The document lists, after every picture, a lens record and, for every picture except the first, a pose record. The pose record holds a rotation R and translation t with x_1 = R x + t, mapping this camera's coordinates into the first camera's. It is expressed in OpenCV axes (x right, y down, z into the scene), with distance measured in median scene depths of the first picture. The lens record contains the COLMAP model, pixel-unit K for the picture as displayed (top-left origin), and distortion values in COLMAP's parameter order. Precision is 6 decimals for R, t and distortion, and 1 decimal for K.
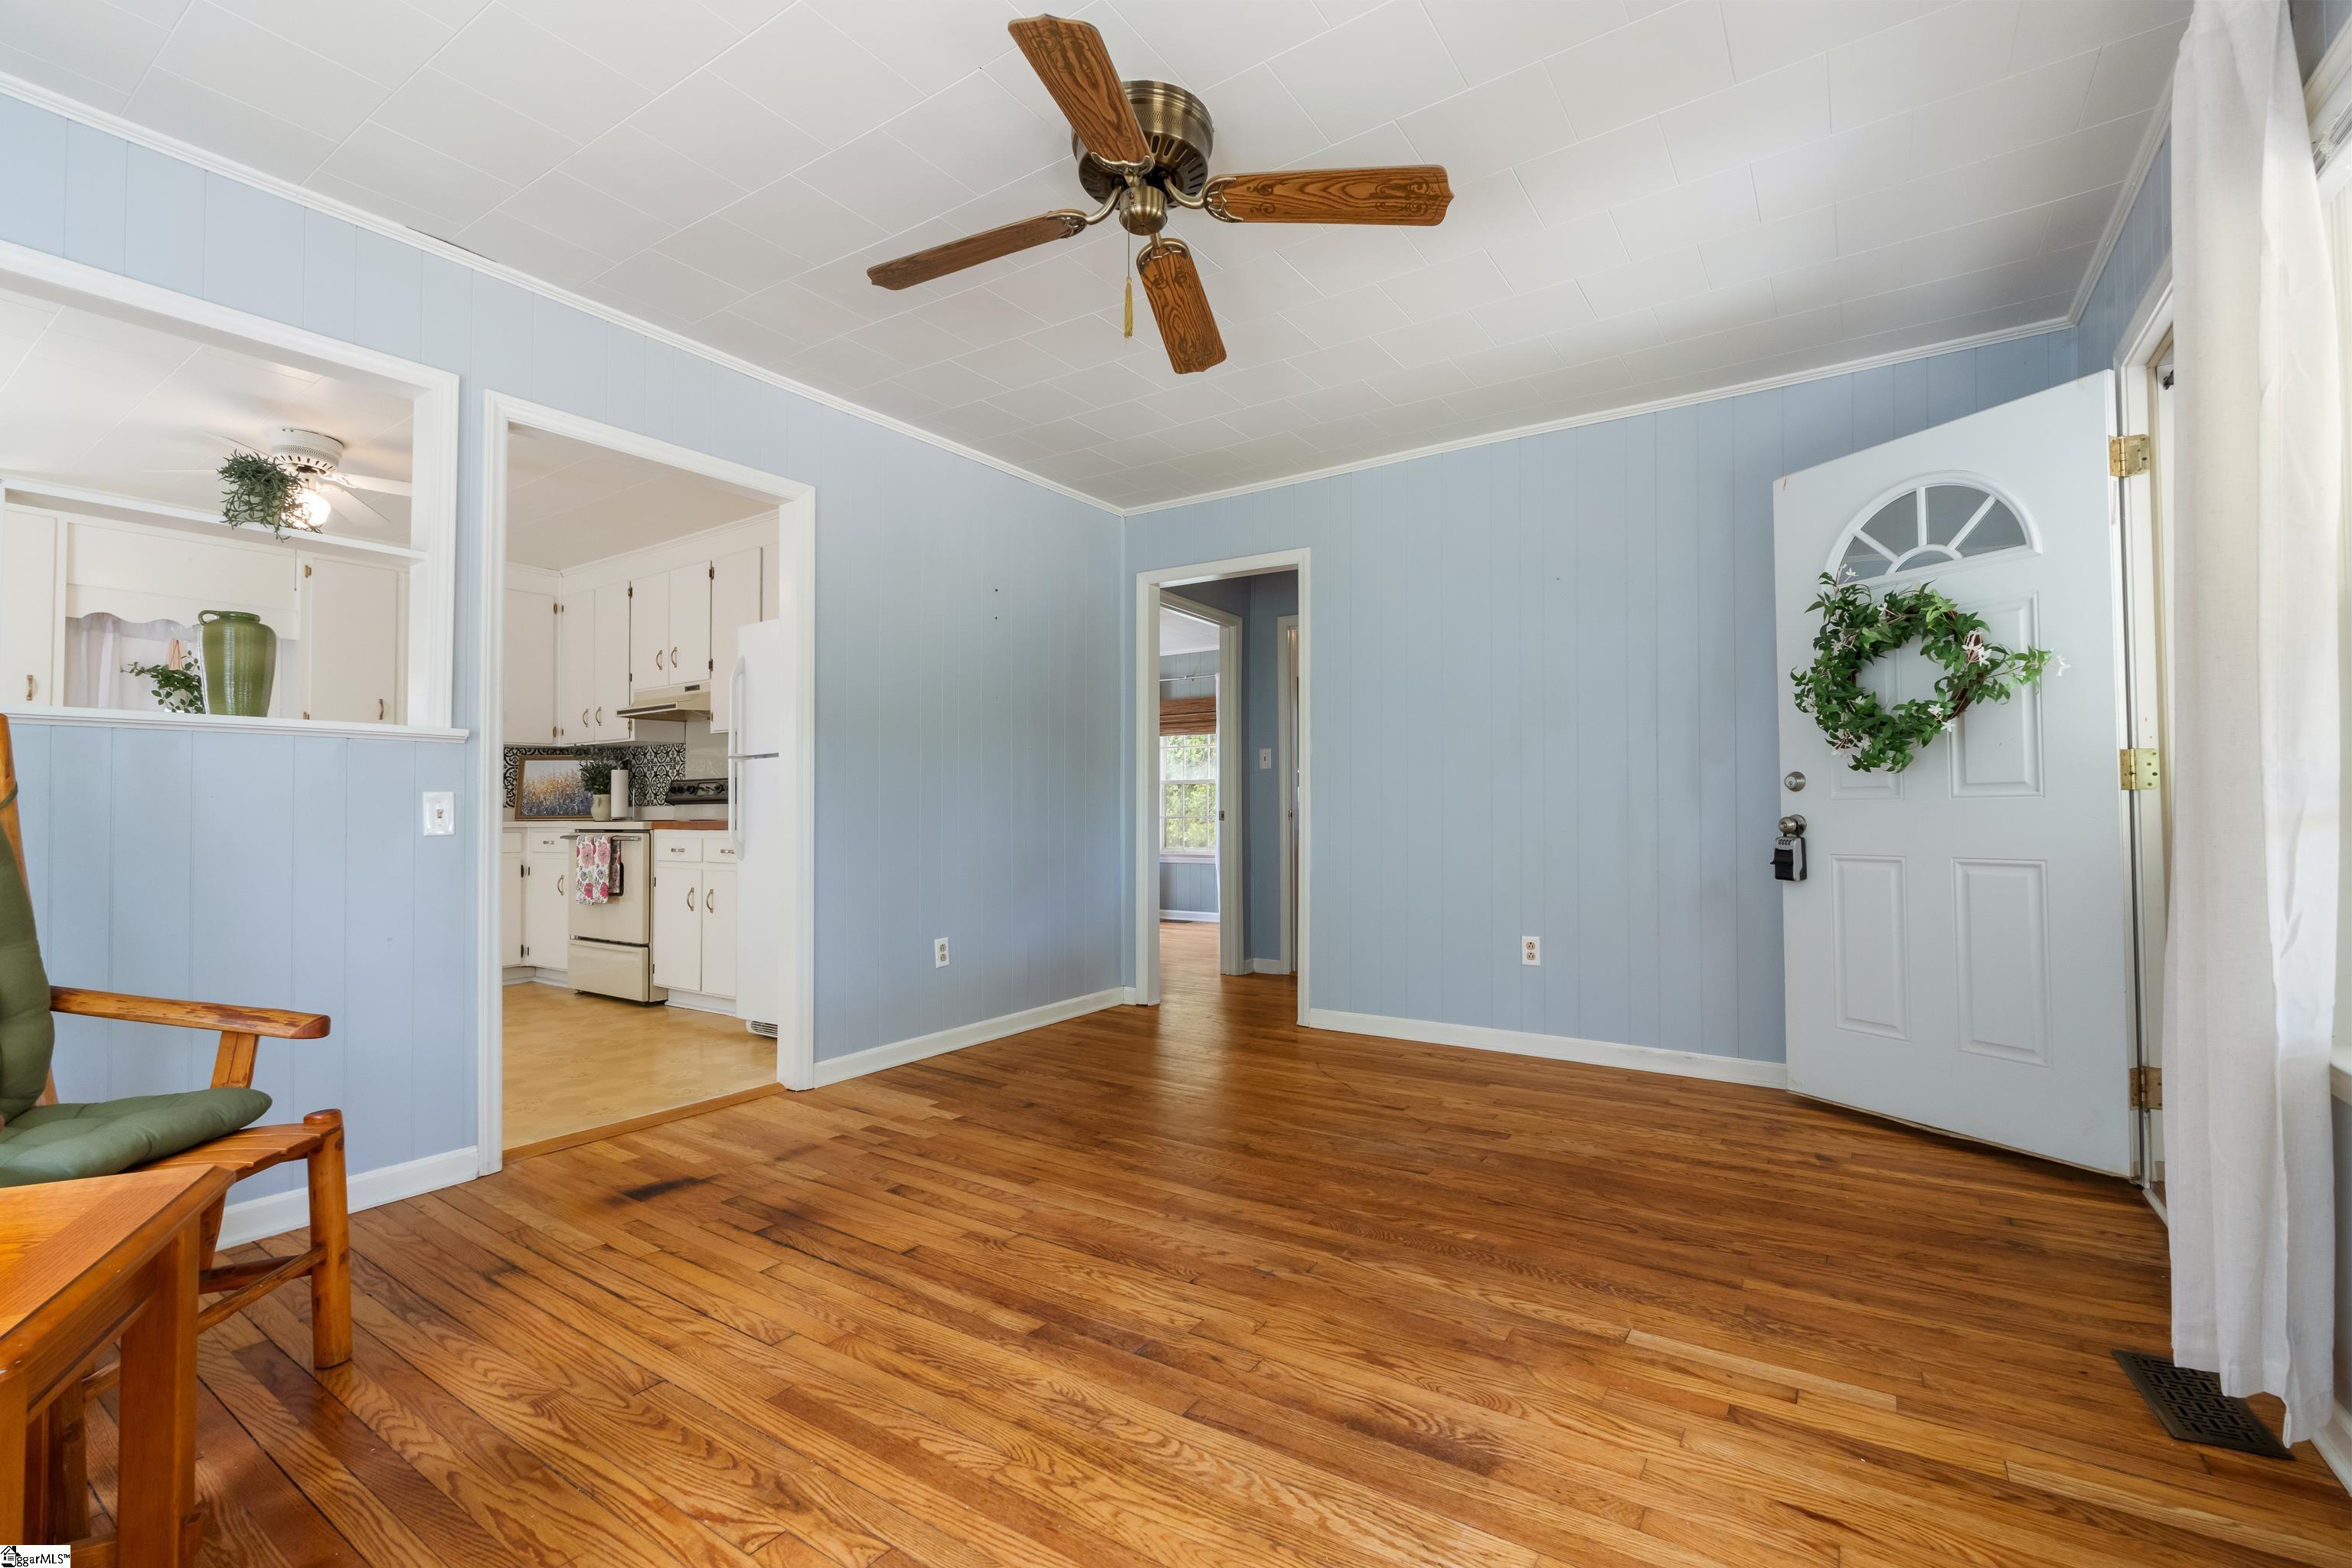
lens RADIAL K [[1032.4, 0, 1179.9], [0, 1032.4, 789.7], [0, 0, 1]] dist [-0.008591, 0.001510]
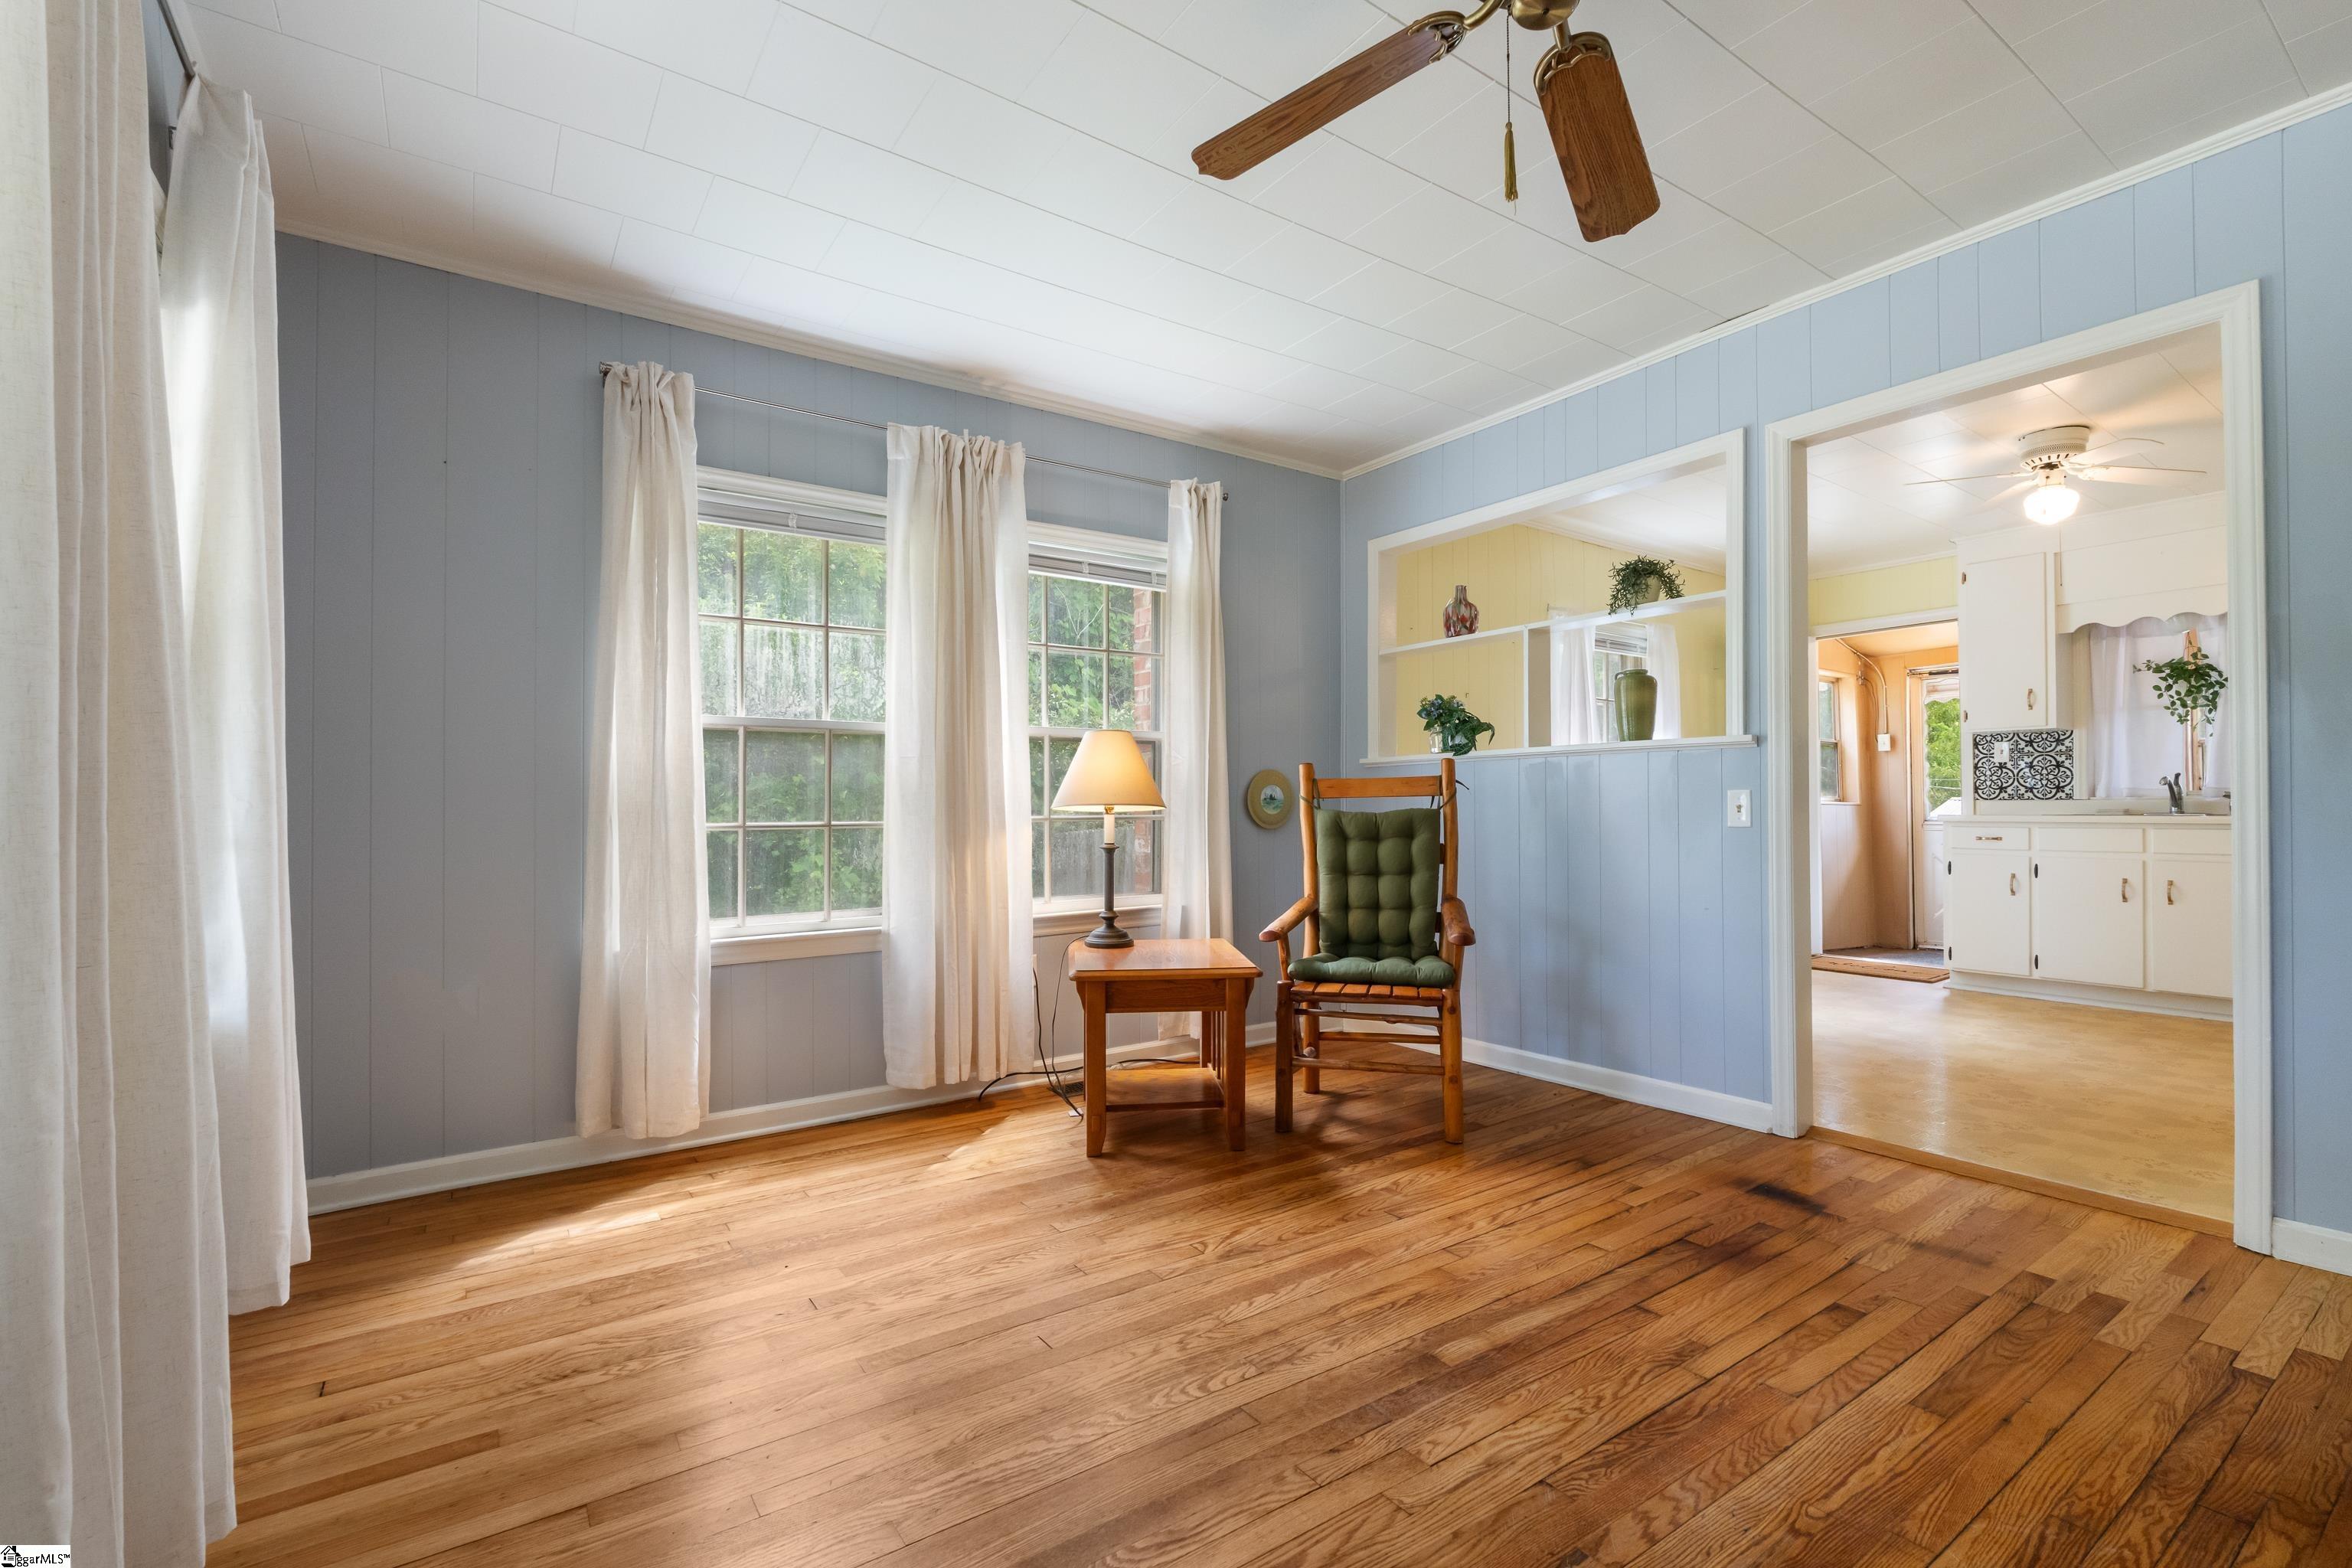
lens RADIAL K [[1032.4, 0, 1173.5], [0, 1032.4, 793.2], [0, 0, 1]] dist [-0.008591, 0.001510]
pose [[-0.365946, -0.005439, -0.930620, 0.572781], [0.023719, 0.999604, -0.015169, 0.007929], [0.930334, -0.027624, -0.365672, 0.778027]]
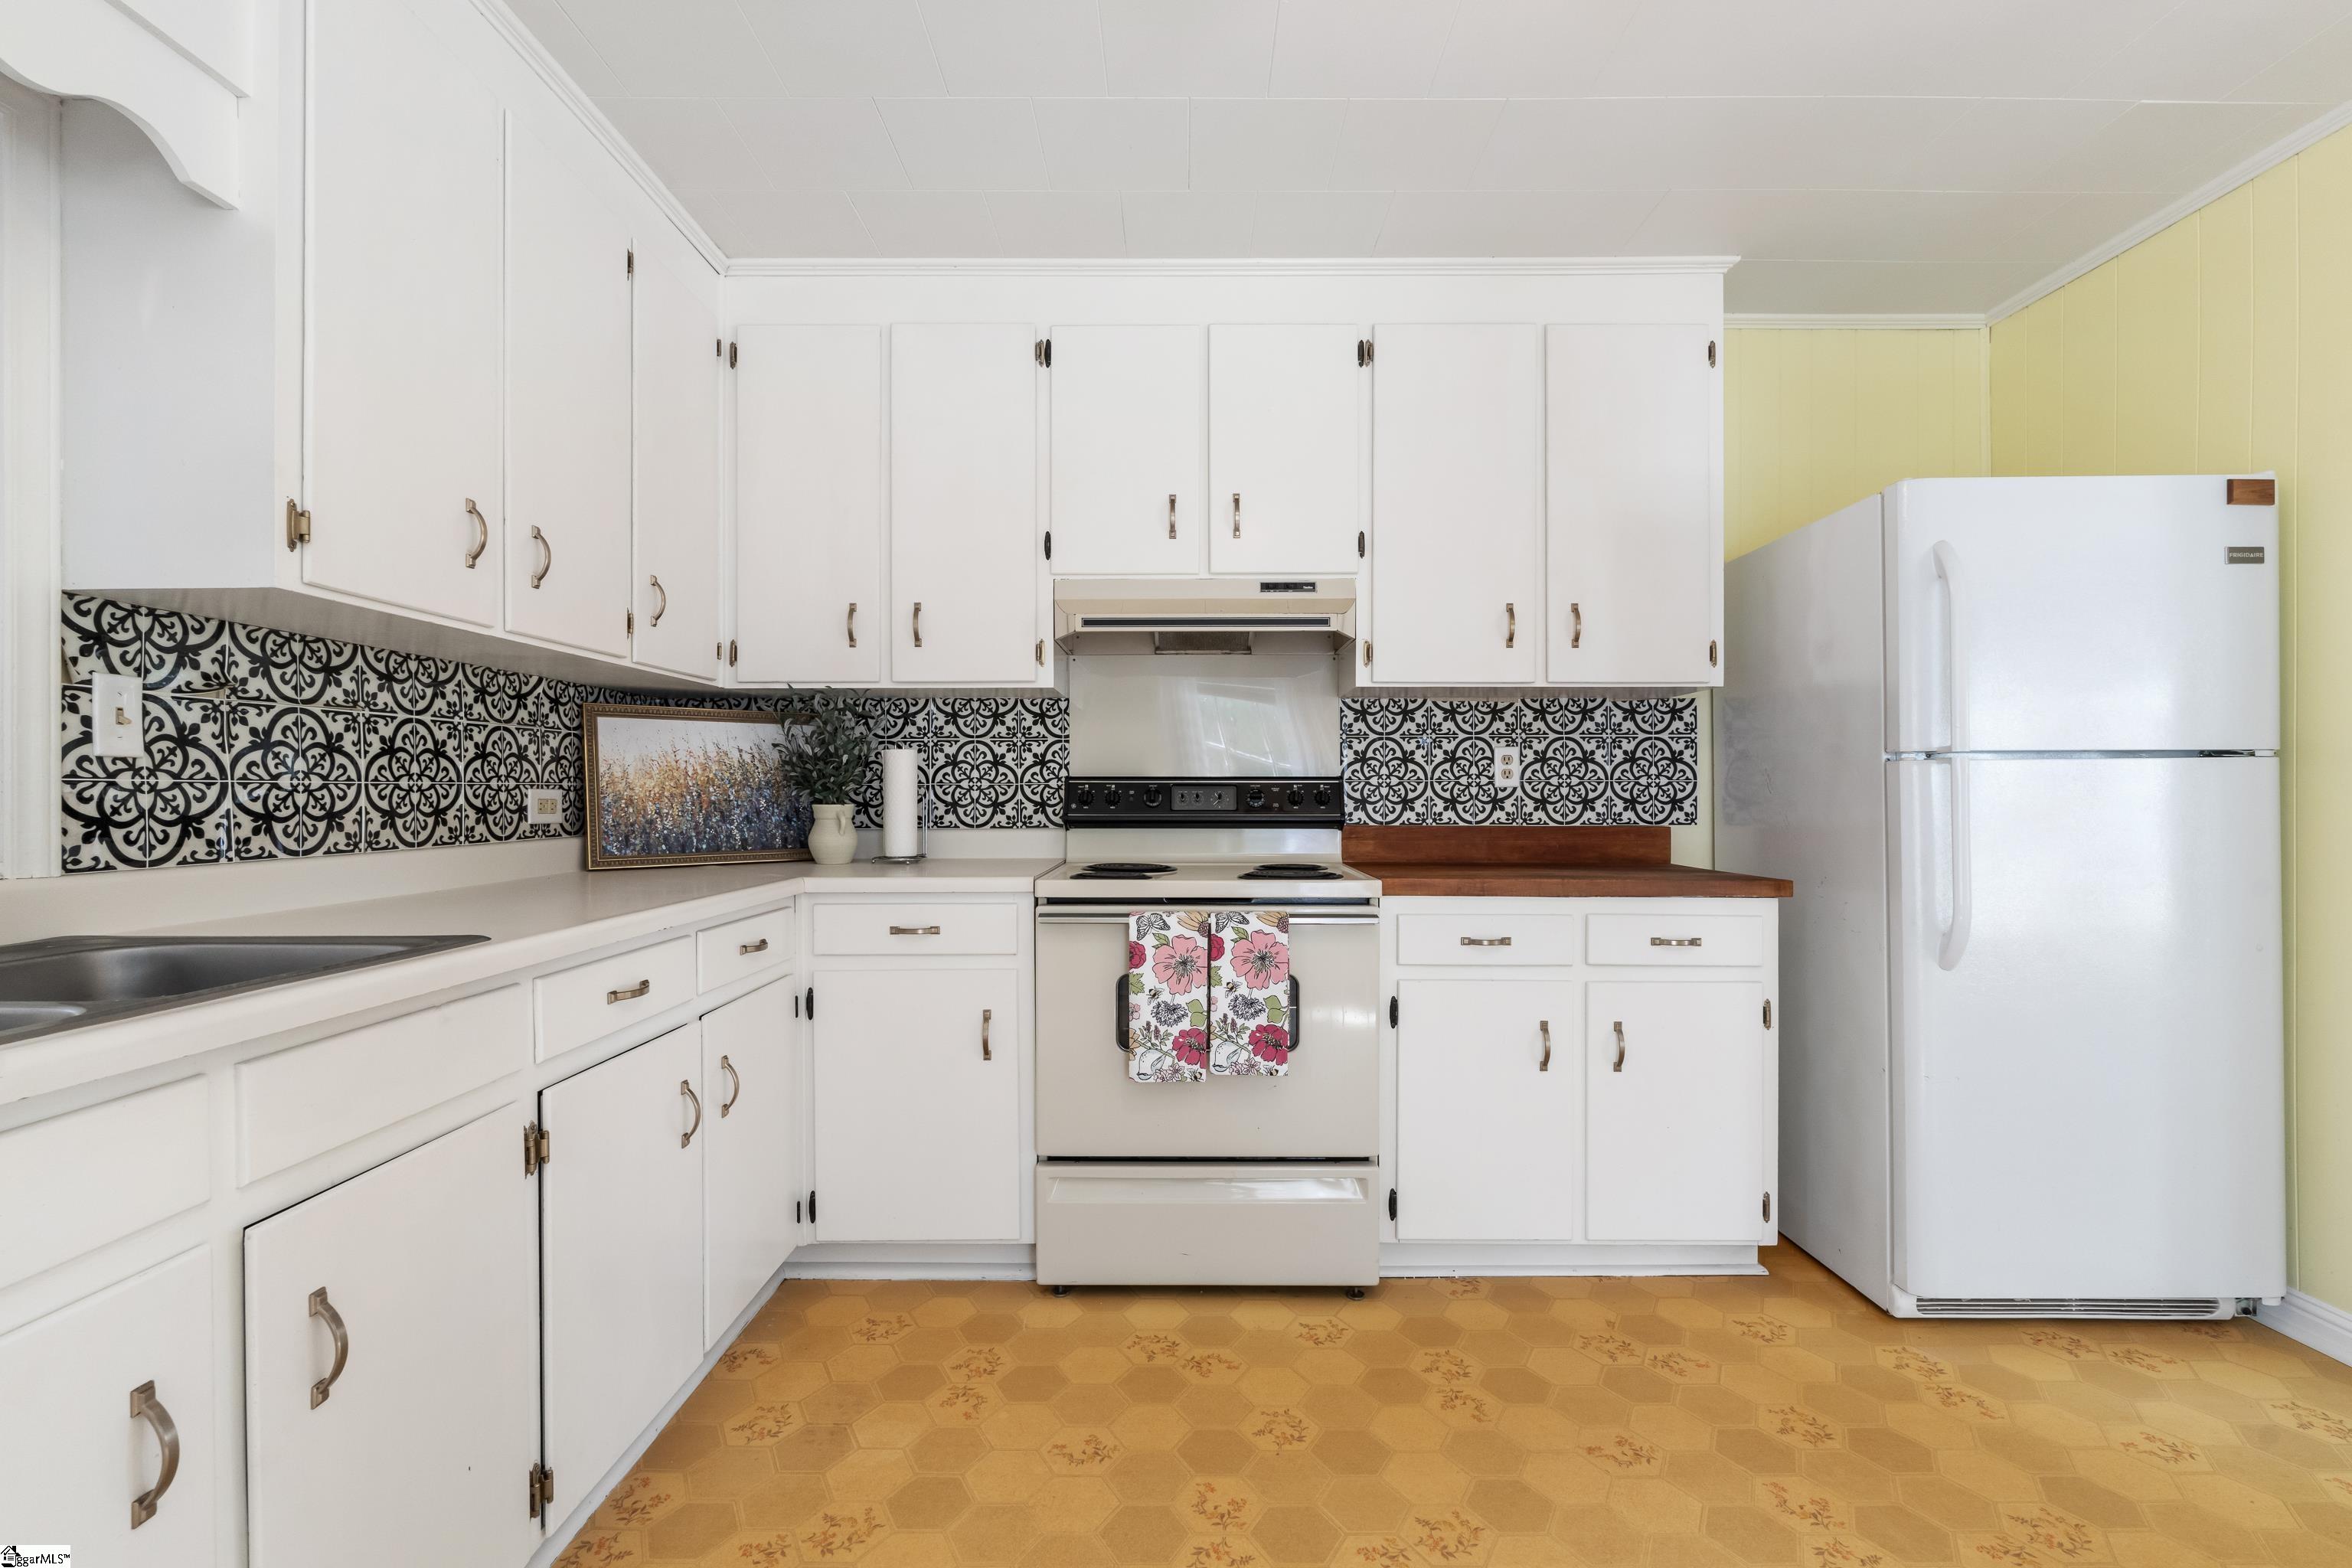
lens RADIAL K [[1032.4, 0, 1168.9], [0, 1032.4, 790.2], [0, 0, 1]] dist [-0.008591, 0.001510]
pose [[0.833589, 0.008190, 0.552325, -1.480470], [-0.018321, 0.999750, 0.012826, -0.019786], [-0.552082, -0.020810, 0.833530, 1.208255]]
